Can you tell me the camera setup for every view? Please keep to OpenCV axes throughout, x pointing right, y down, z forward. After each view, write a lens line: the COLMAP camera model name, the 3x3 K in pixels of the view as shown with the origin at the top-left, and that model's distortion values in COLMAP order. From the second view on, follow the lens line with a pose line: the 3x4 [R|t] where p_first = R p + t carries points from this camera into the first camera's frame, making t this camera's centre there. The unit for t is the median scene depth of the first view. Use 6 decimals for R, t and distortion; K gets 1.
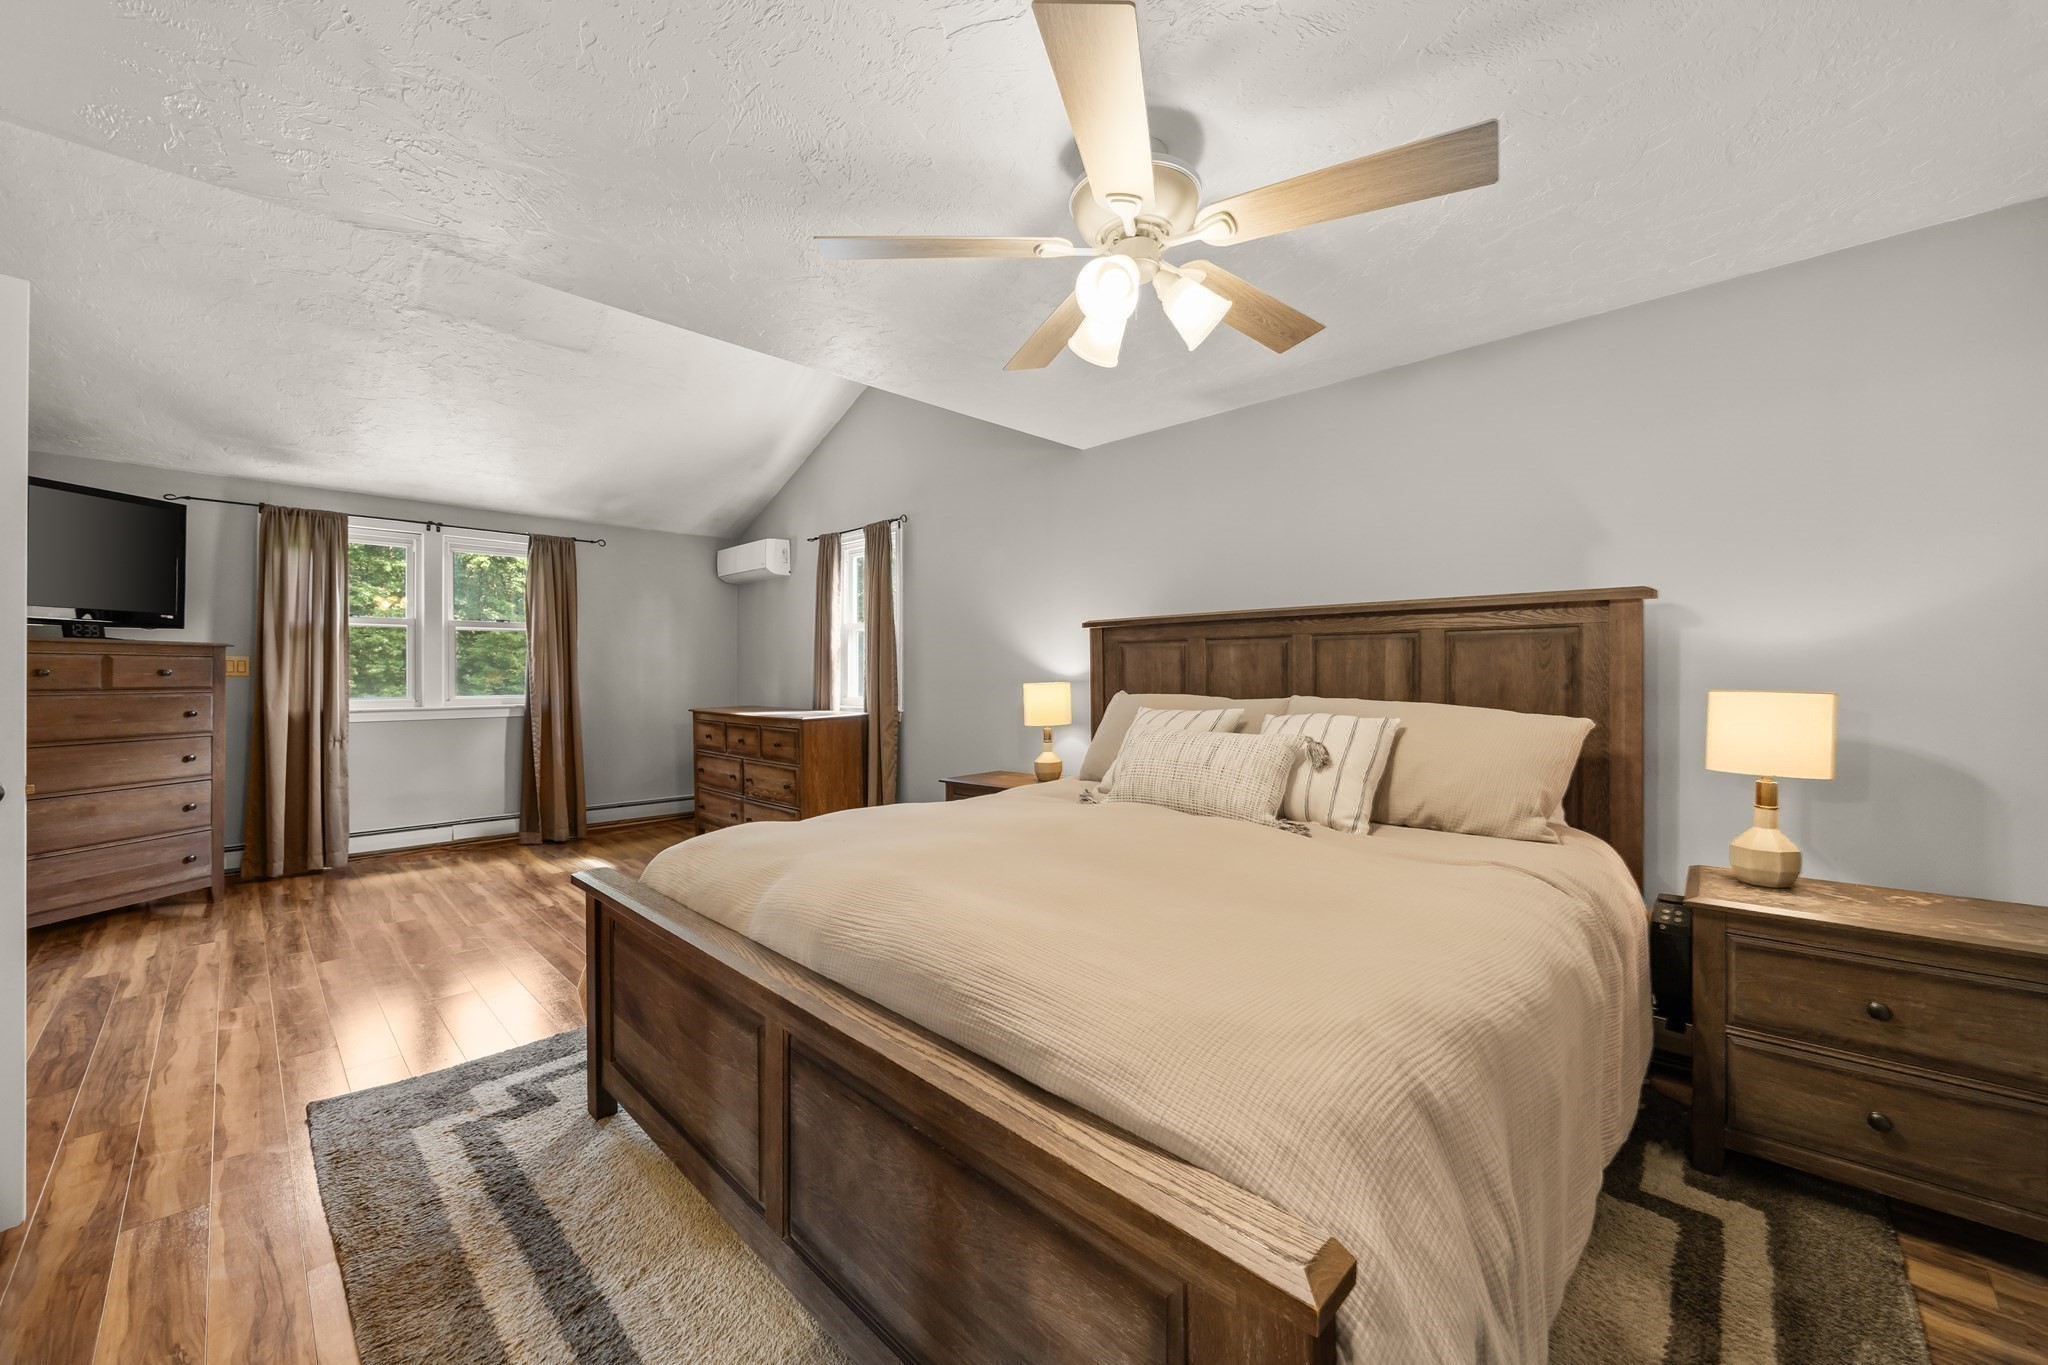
lens RADIAL K [[809.7, 0, 1027.3], [0, 809.7, 674.2], [0, 0, 1]] dist [0.006706, -0.000340]
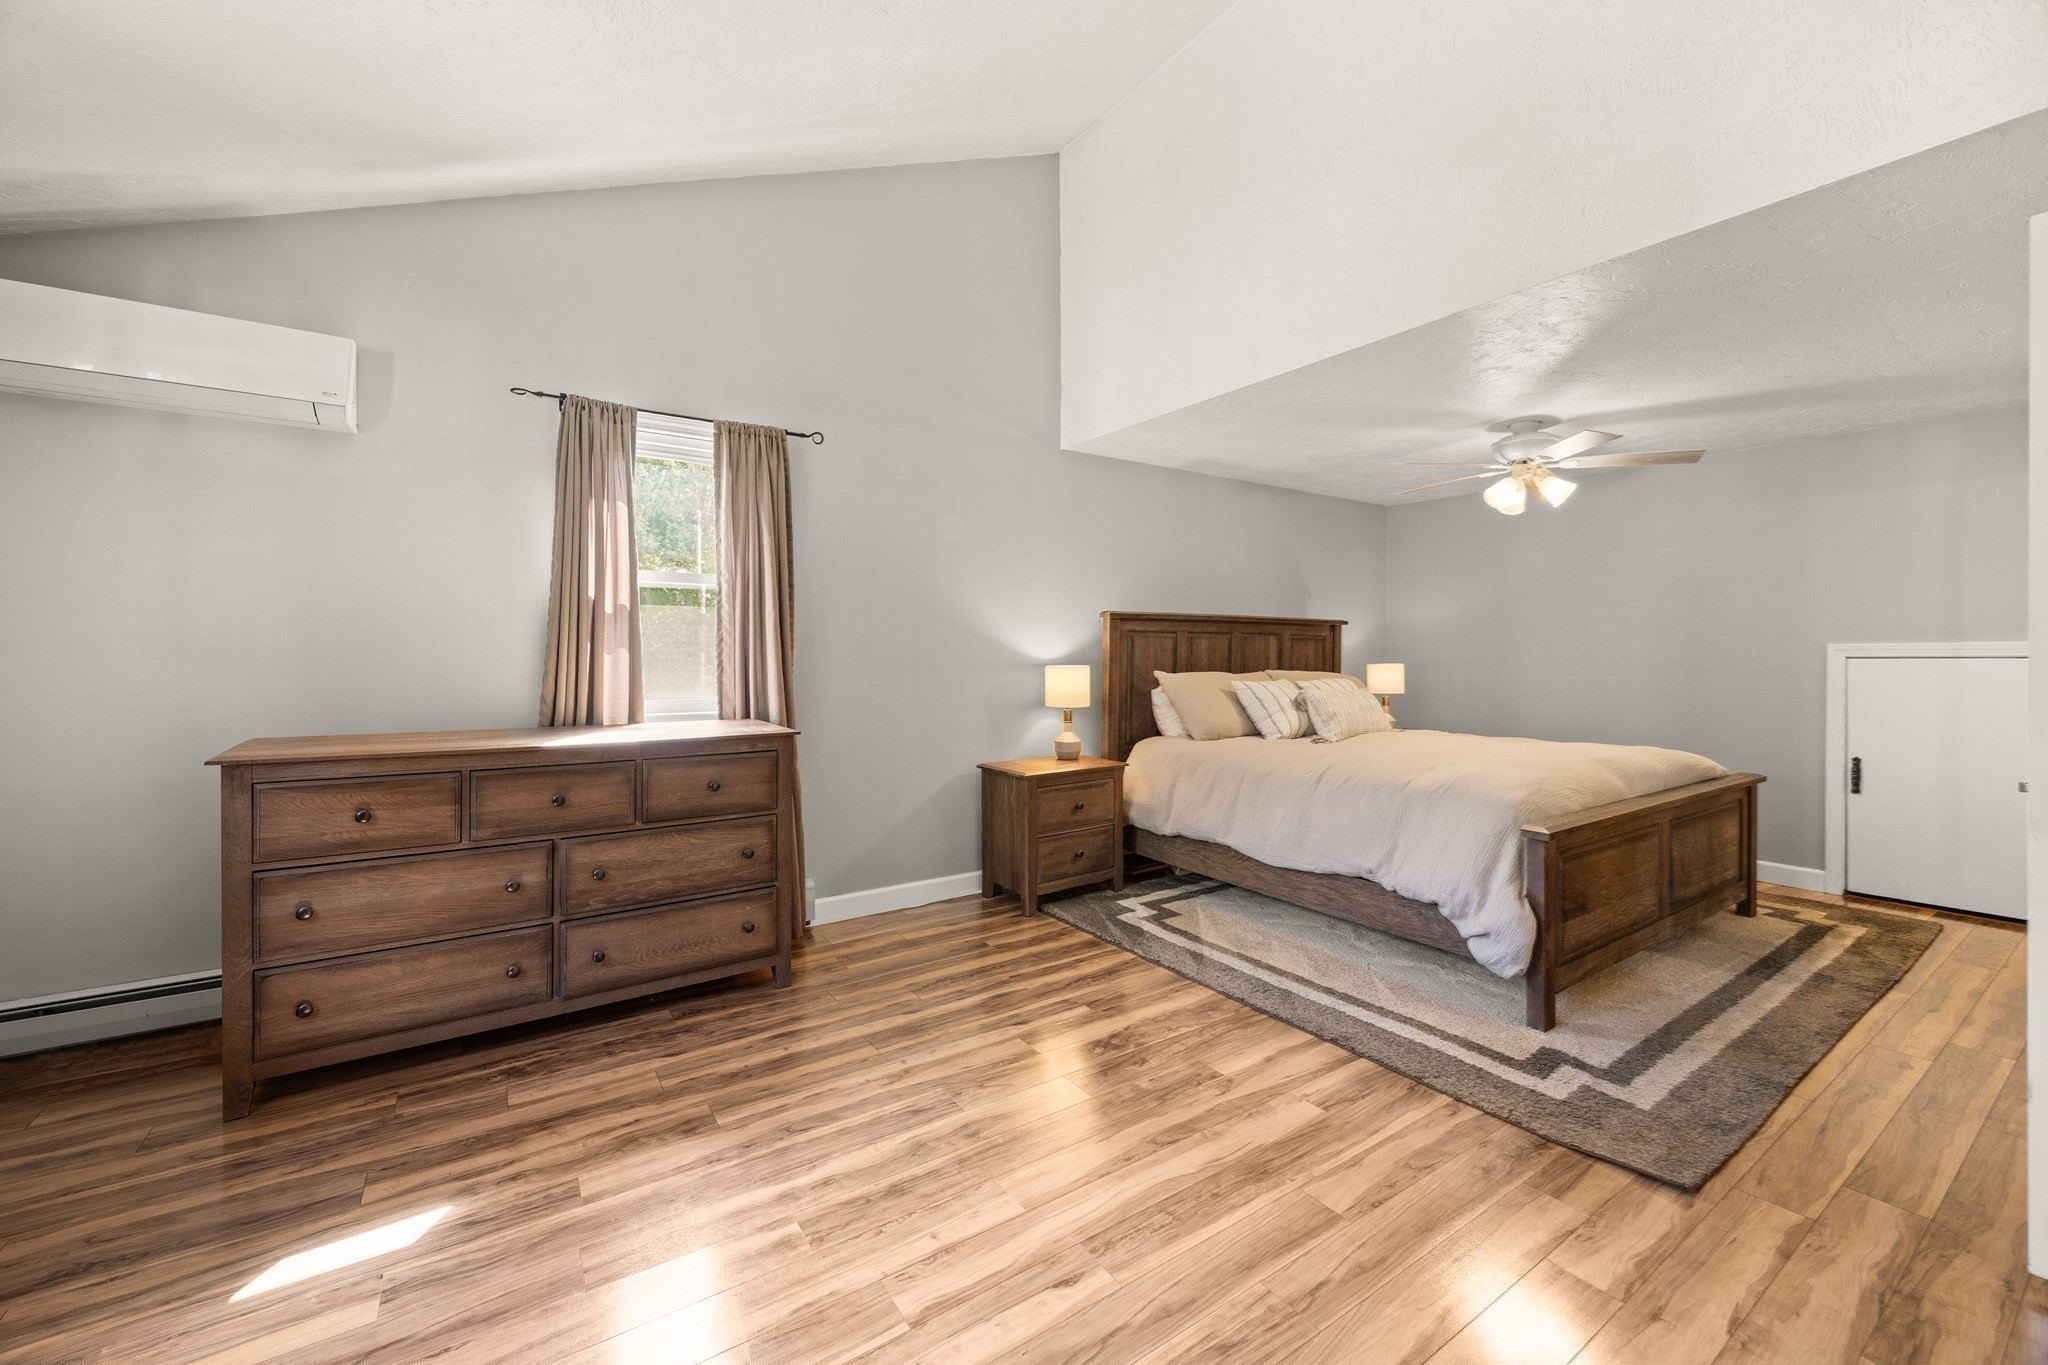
lens RADIAL K [[809.7, 0, 1027.3], [0, 809.7, 674.2], [0, 0, 1]] dist [0.006706, -0.000340]
pose [[0.176997, -0.025719, 0.983875, -1.207583], [-0.000403, 0.999657, 0.026204, -0.006723], [-0.984211, -0.005034, 0.176926, 1.017591]]
